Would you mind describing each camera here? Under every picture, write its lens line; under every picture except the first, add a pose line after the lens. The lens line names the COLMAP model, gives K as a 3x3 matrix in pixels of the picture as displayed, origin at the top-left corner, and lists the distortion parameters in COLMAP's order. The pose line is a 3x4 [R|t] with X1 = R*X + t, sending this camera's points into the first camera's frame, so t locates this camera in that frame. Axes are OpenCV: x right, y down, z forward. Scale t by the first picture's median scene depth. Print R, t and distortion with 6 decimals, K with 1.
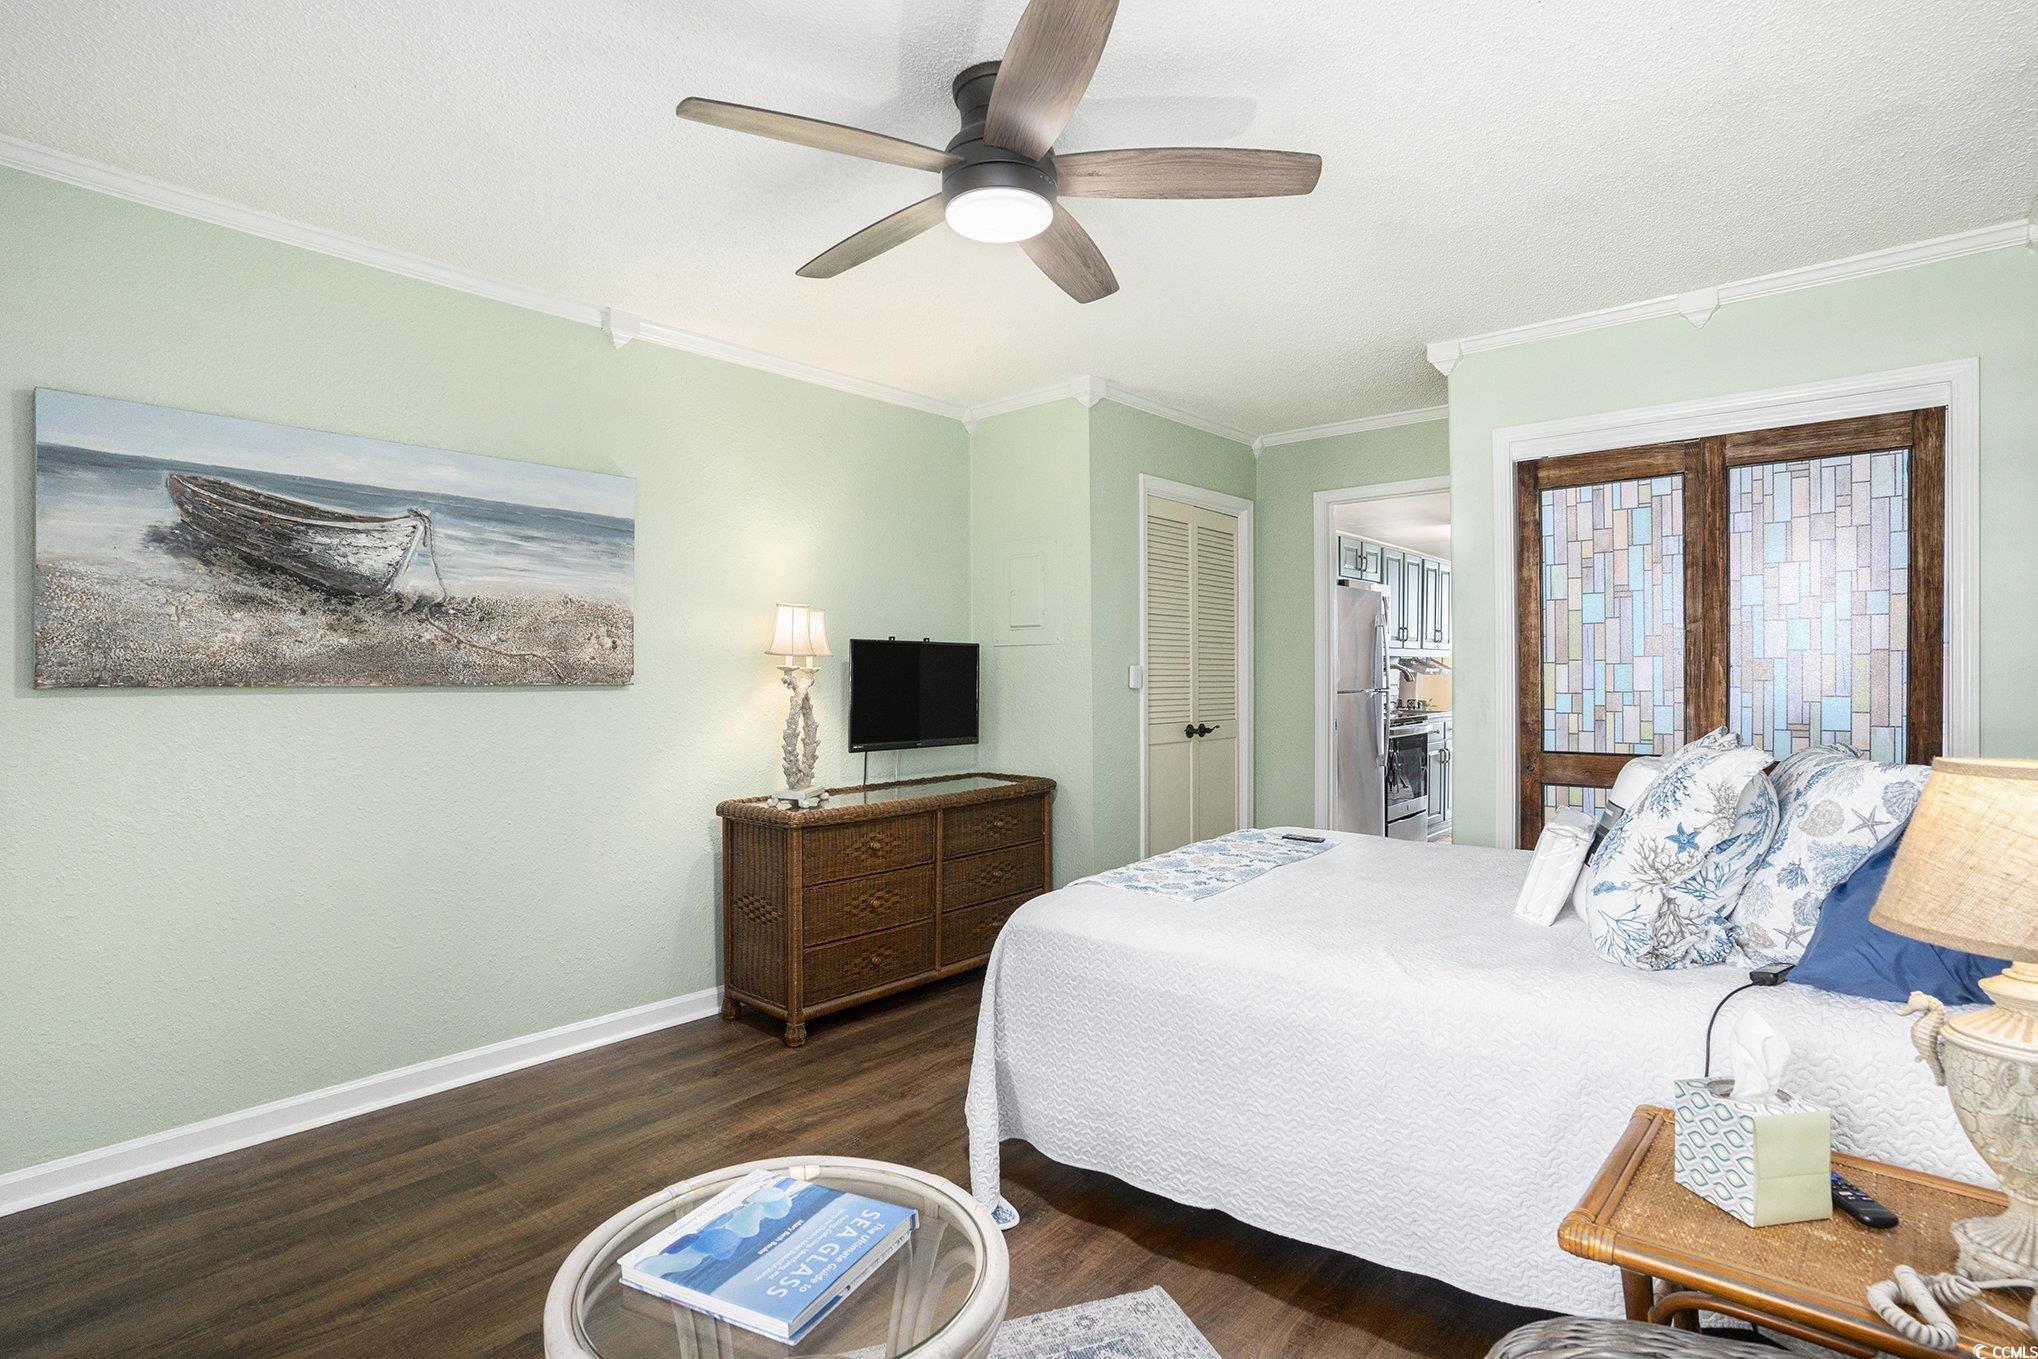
lens RADIAL K [[996.2, 0, 1015.7], [0, 996.2, 665.8], [0, 0, 1]] dist [-0.073482, 0.032630]
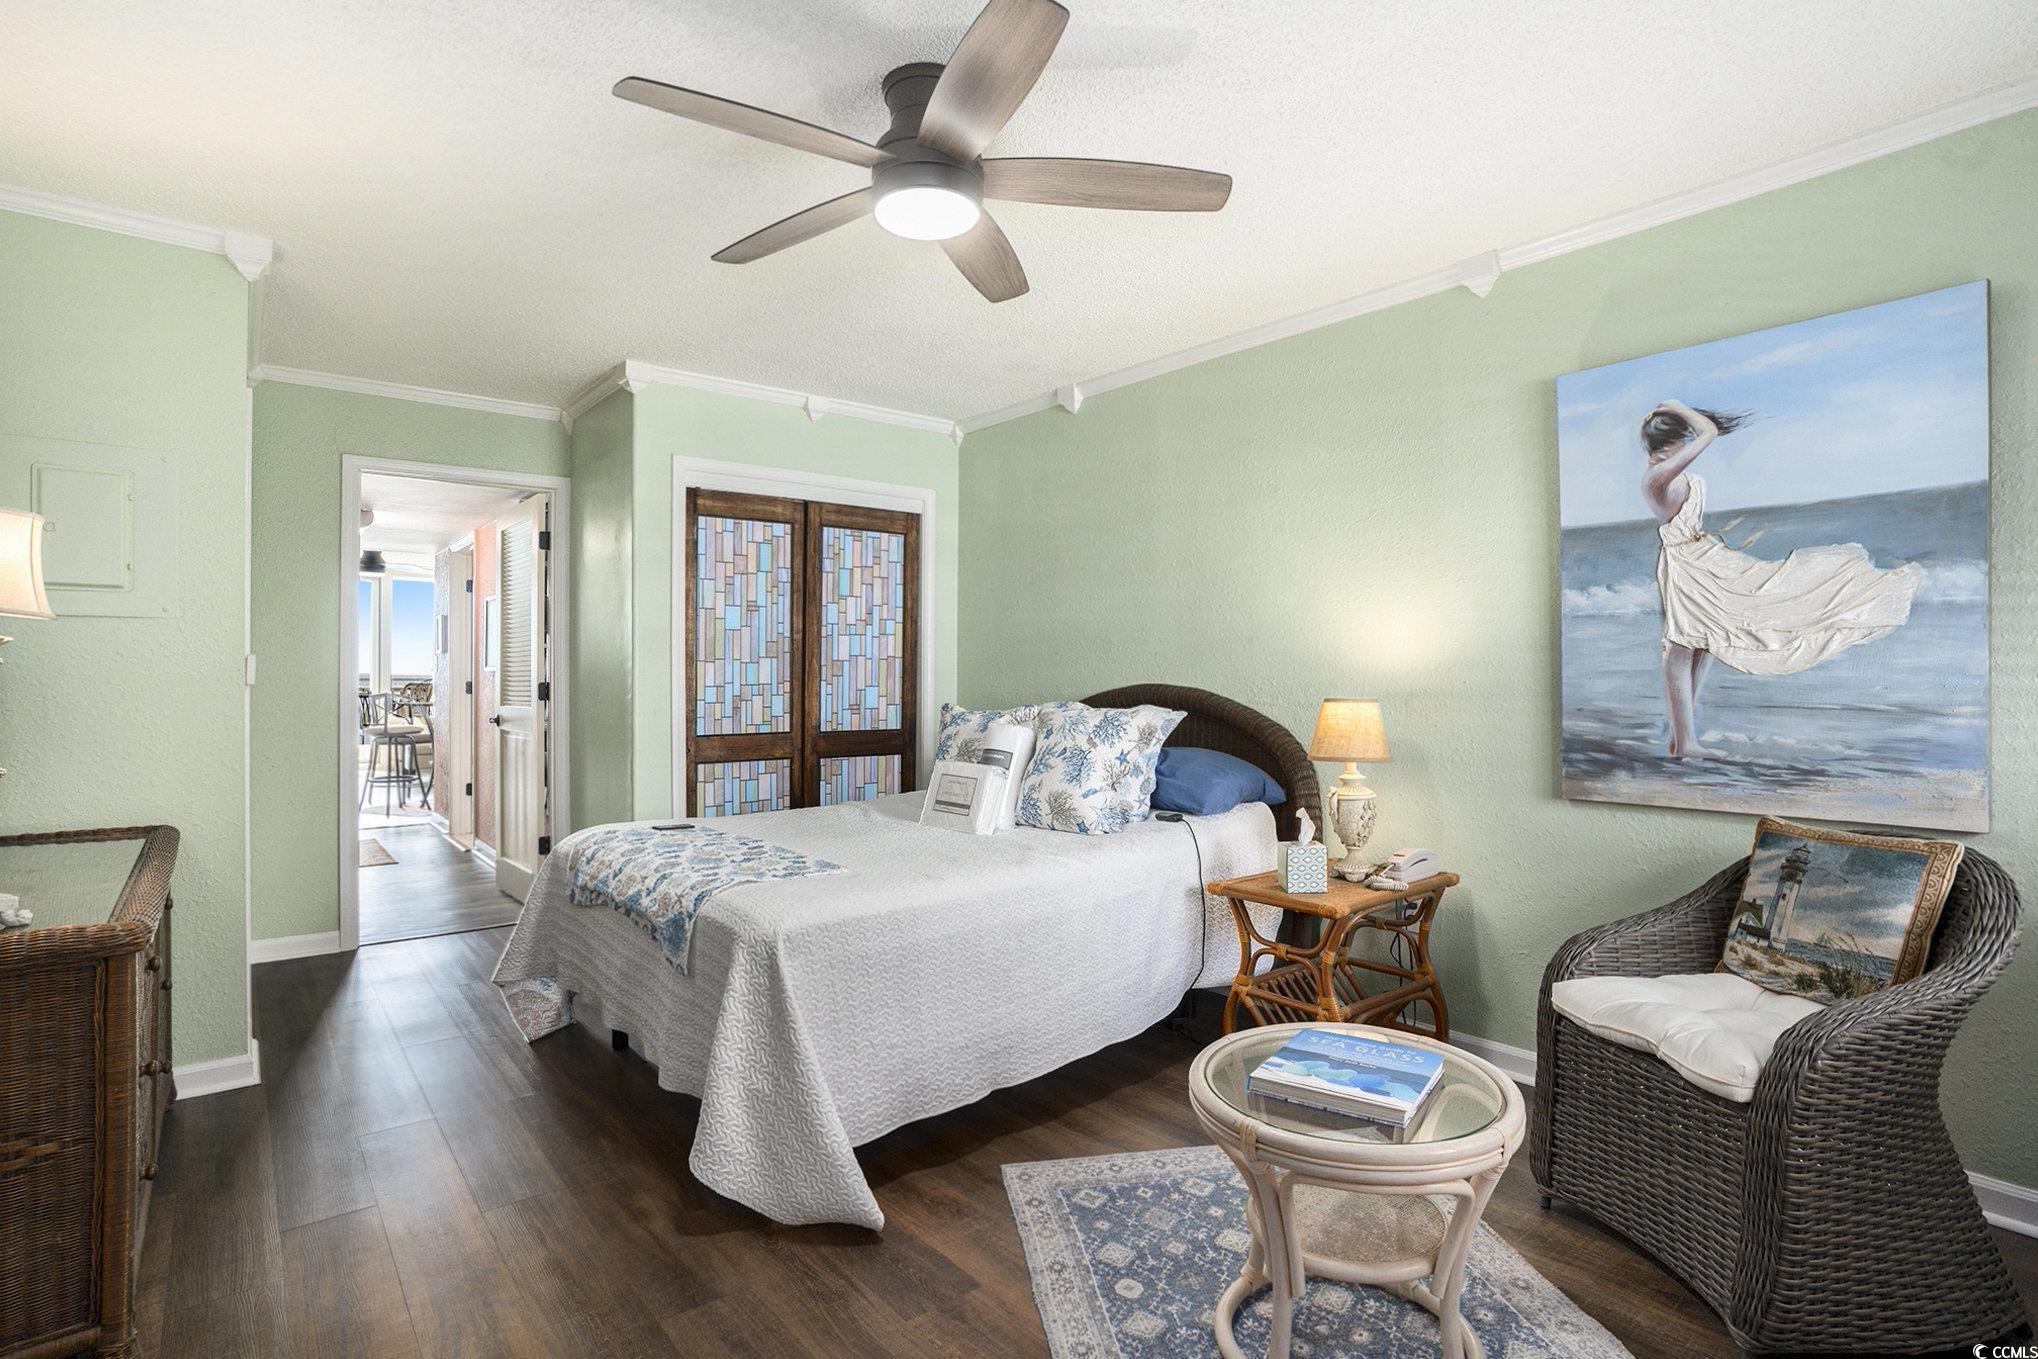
lens RADIAL K [[996.2, 0, 1015.7], [0, 996.2, 665.8], [0, 0, 1]] dist [-0.073482, 0.032630]
pose [[0.172640, 0.013832, 0.984888, -0.660709], [-0.009198, 0.999880, -0.012431, 0.016396], [-0.984942, -0.006913, 0.172747, 0.478579]]
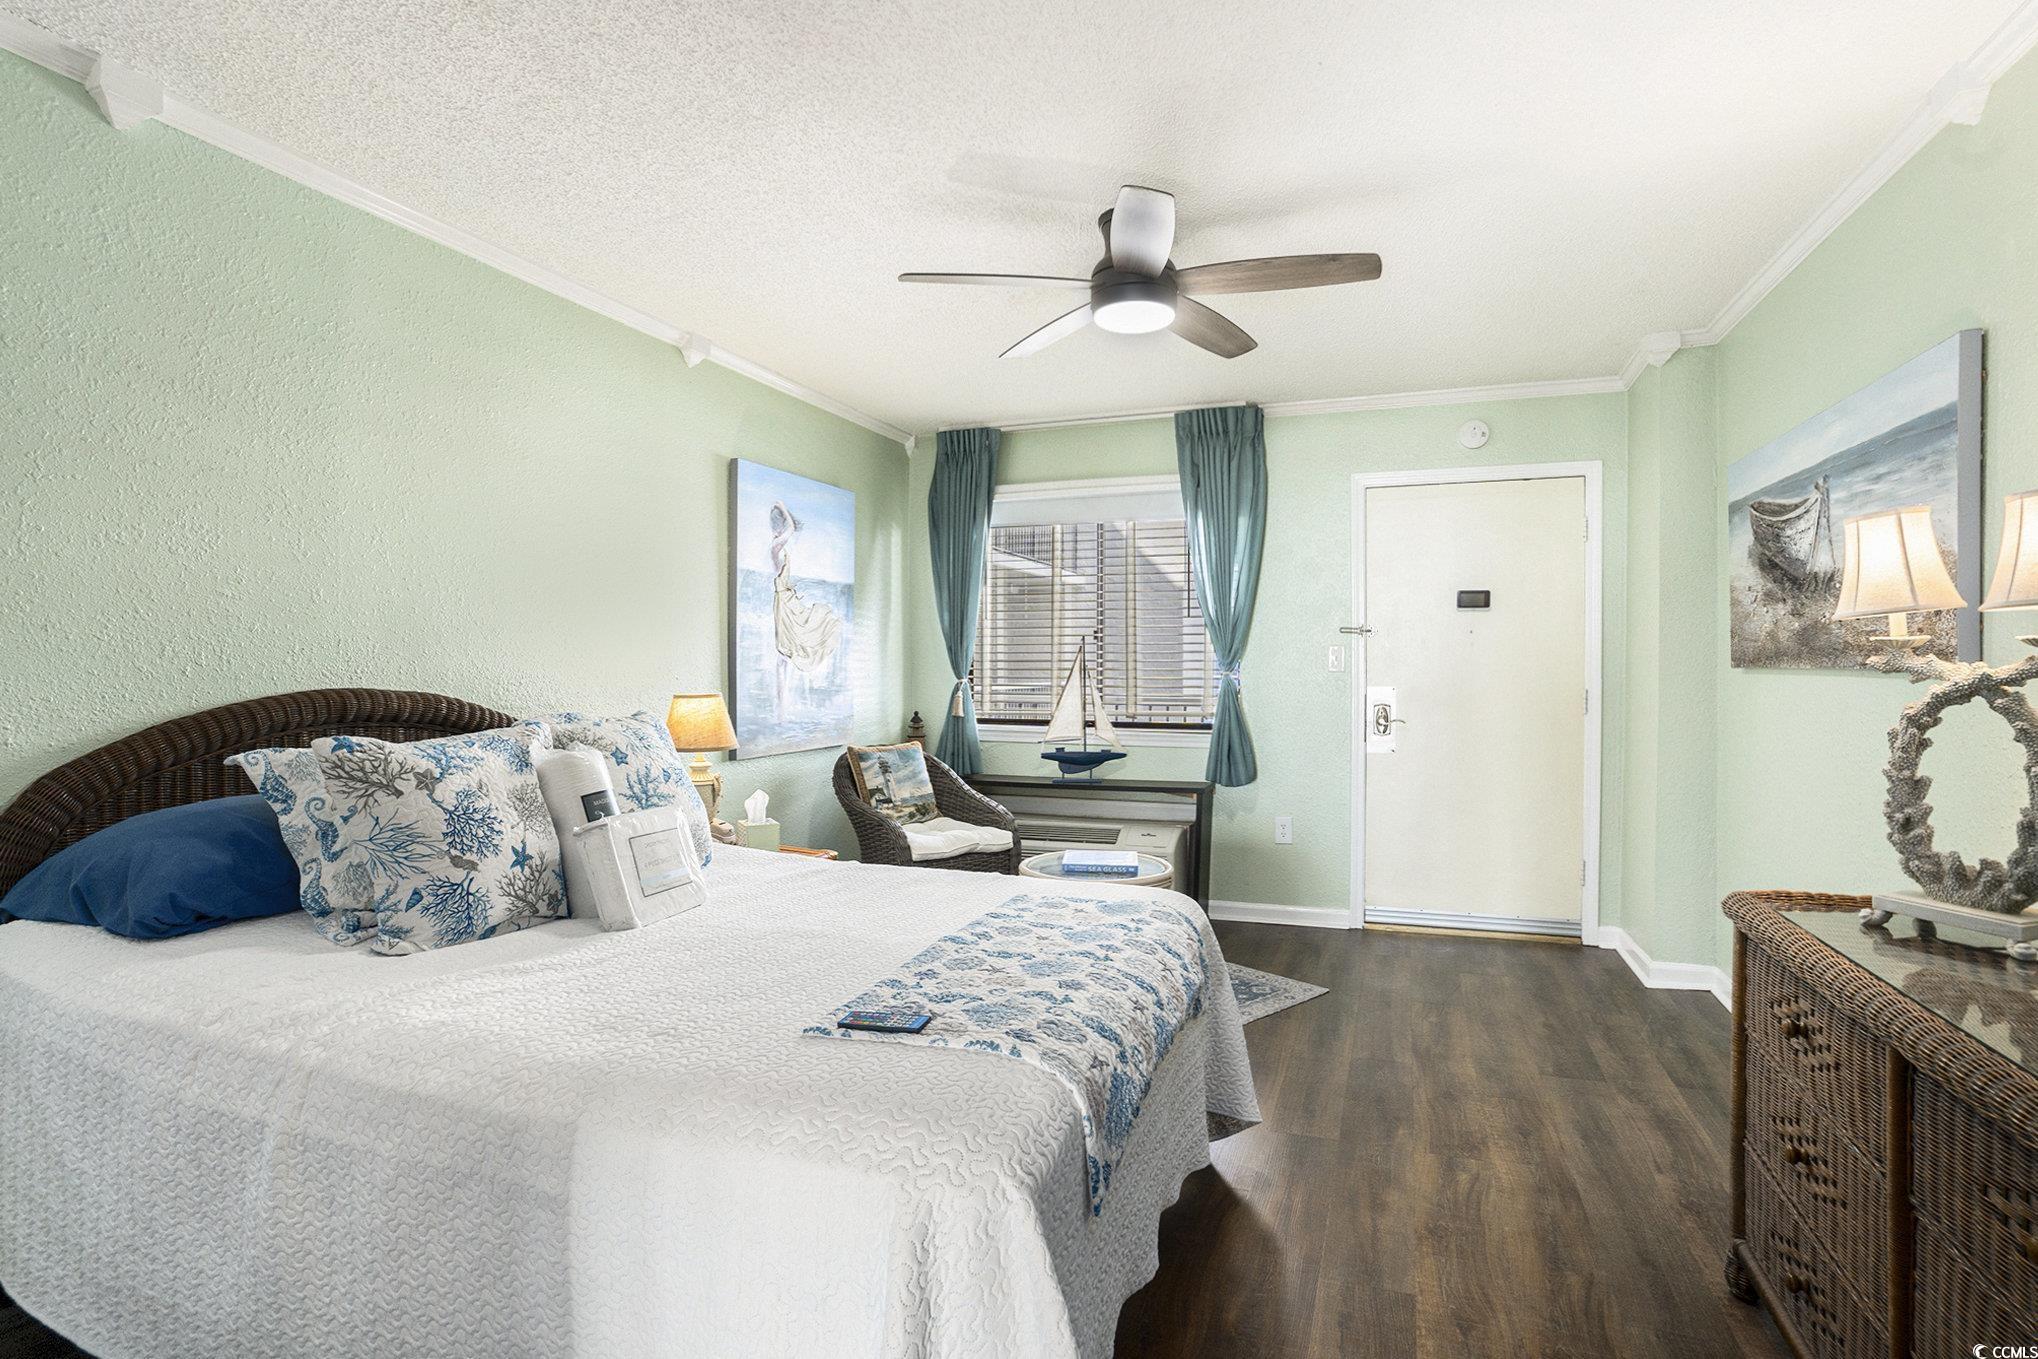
lens RADIAL K [[996.2, 0, 1015.7], [0, 996.2, 665.8], [0, 0, 1]] dist [-0.073482, 0.032630]
pose [[-0.941443, 0.004626, -0.337142, 0.385367], [0.008235, 0.999923, -0.009273, 0.015497], [0.337073, -0.011507, -0.941408, 1.443984]]
